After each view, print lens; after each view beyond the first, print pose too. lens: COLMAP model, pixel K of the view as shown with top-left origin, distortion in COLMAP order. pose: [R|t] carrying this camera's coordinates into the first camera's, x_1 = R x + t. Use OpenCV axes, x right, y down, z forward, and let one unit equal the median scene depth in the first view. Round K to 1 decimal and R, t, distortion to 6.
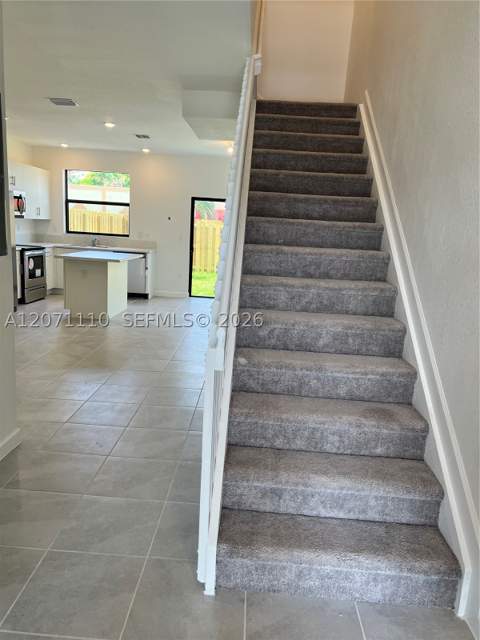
lens RADIAL K [[484.8, 0, 236.6], [0, 484.8, 322.3], [0, 0, 1]] dist [0.064892, -0.048411]
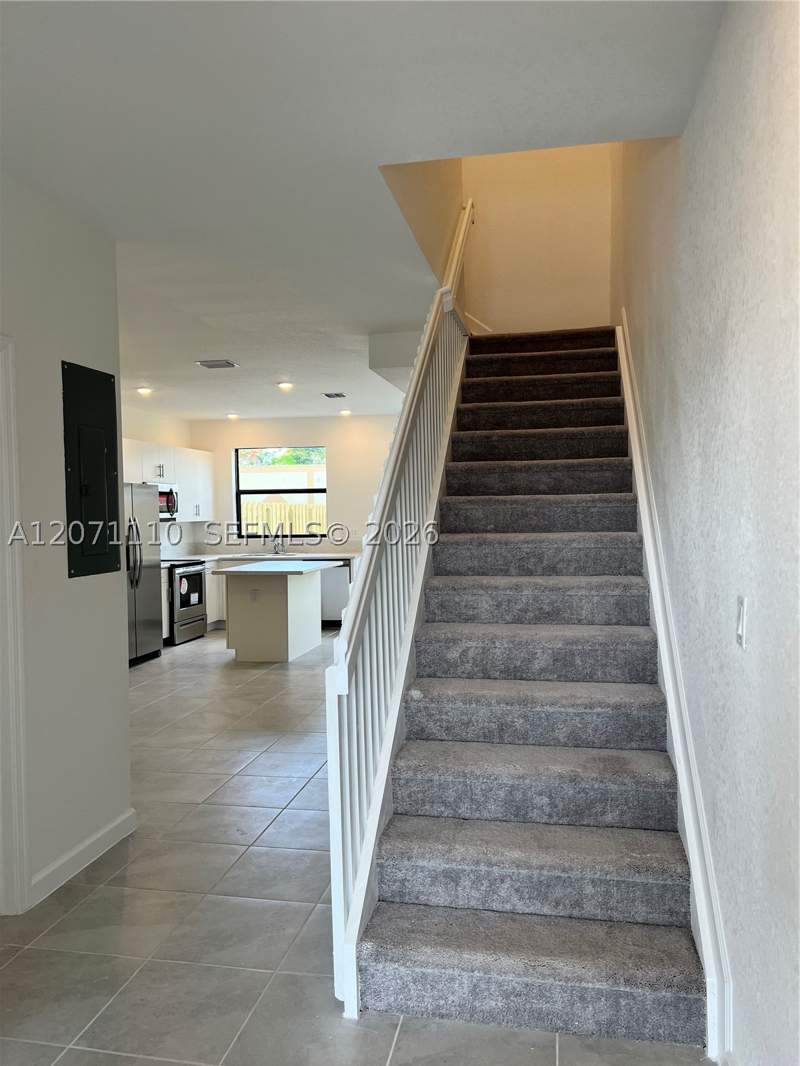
lens RADIAL K [[807.5, 0, 408.2], [0, 807.5, 527.7], [0, 0, 1]] dist [0.064892, -0.048411]
pose [[0.986609, -0.068195, -0.148160, 0.176000], [0.041010, 0.982933, -0.179333, 0.046782], [0.157861, 0.170855, 0.972568, -0.191268]]
